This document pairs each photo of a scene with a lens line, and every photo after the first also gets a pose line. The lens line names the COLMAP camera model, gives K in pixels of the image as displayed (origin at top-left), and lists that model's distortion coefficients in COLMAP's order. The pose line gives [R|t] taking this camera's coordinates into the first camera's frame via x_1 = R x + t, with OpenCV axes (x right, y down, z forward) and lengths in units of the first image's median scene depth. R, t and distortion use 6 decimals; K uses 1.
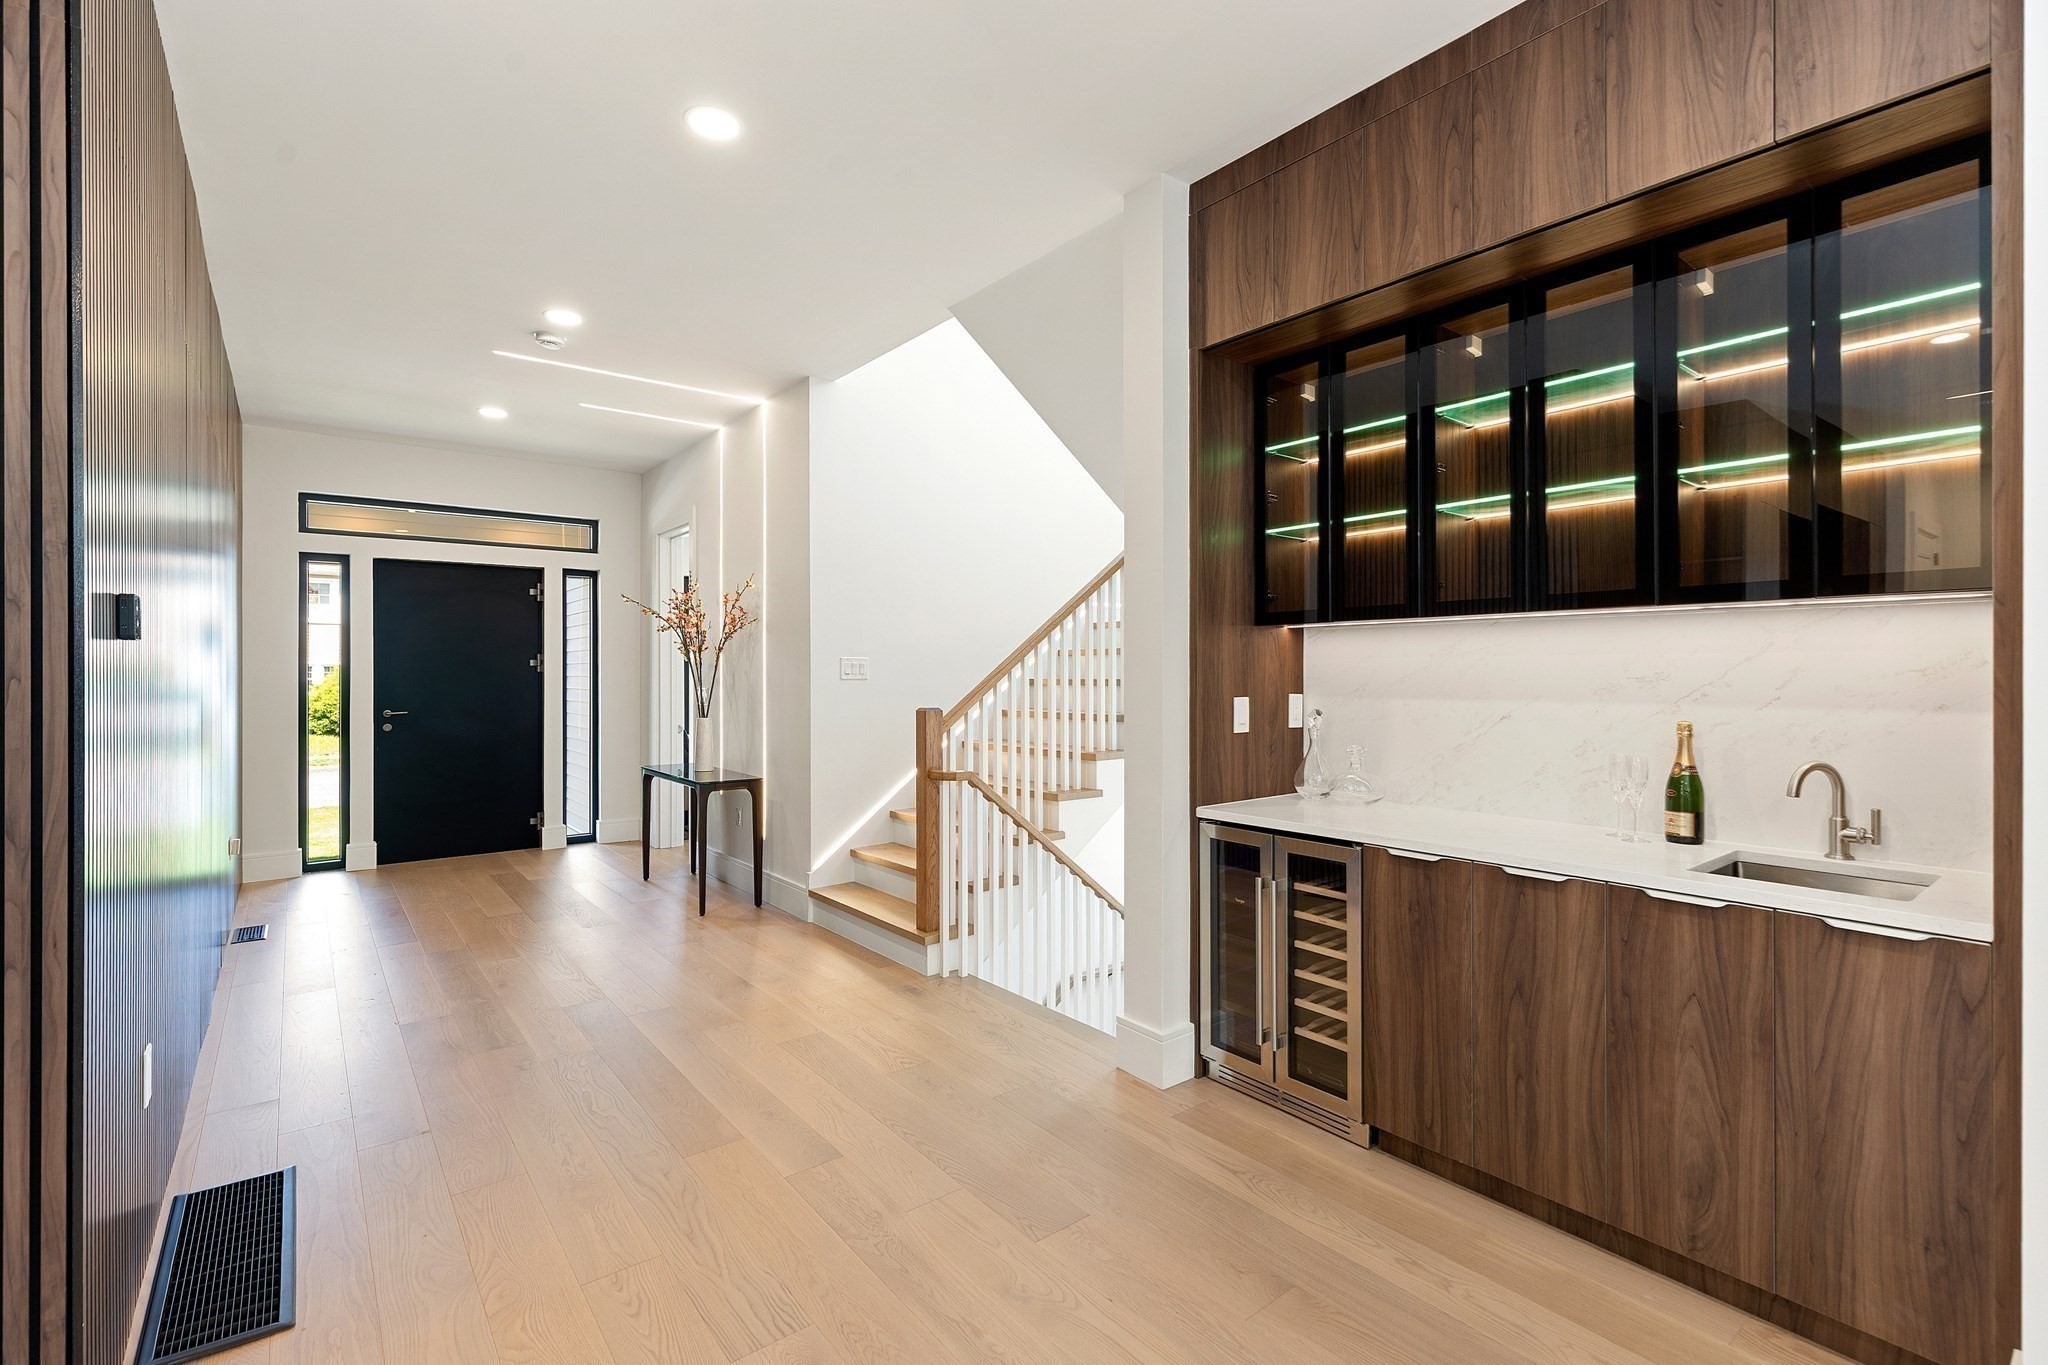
lens RADIAL K [[919.3, 0, 1025.1], [0, 919.3, 664.1], [0, 0, 1]] dist [0.001145, -0.000064]
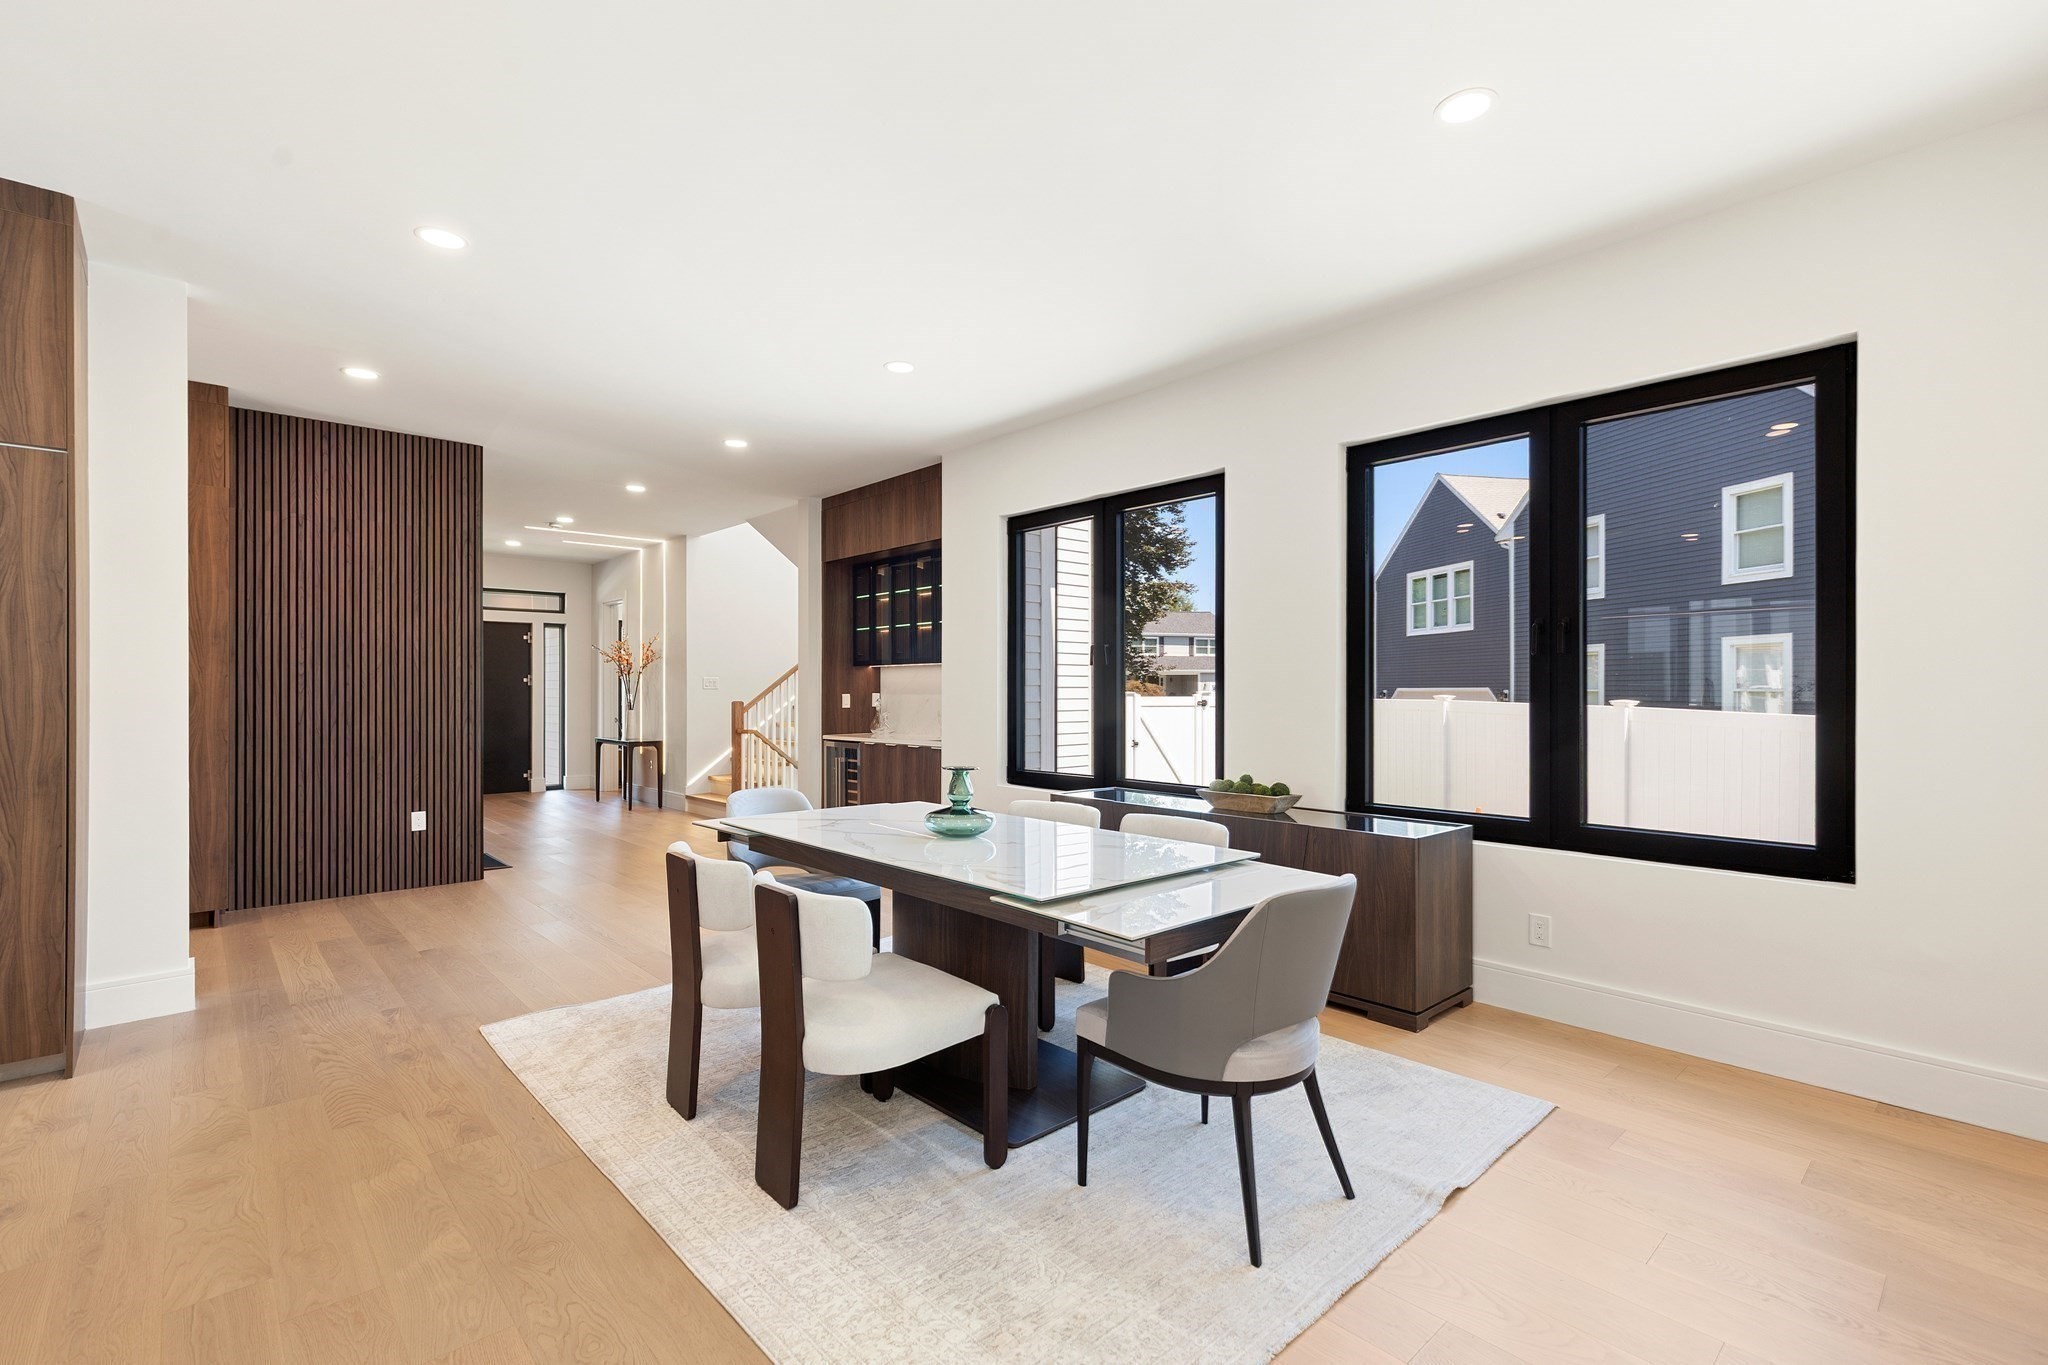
lens RADIAL K [[919.3, 0, 1029.4], [0, 919.3, 696.2], [0, 0, 1]] dist [0.001145, -0.000064]
pose [[0.997321, 0.005262, 0.072956, 0.323909], [-0.005958, 0.999939, 0.009330, 0.008863], [-0.072902, -0.009740, 0.997292, -0.929431]]
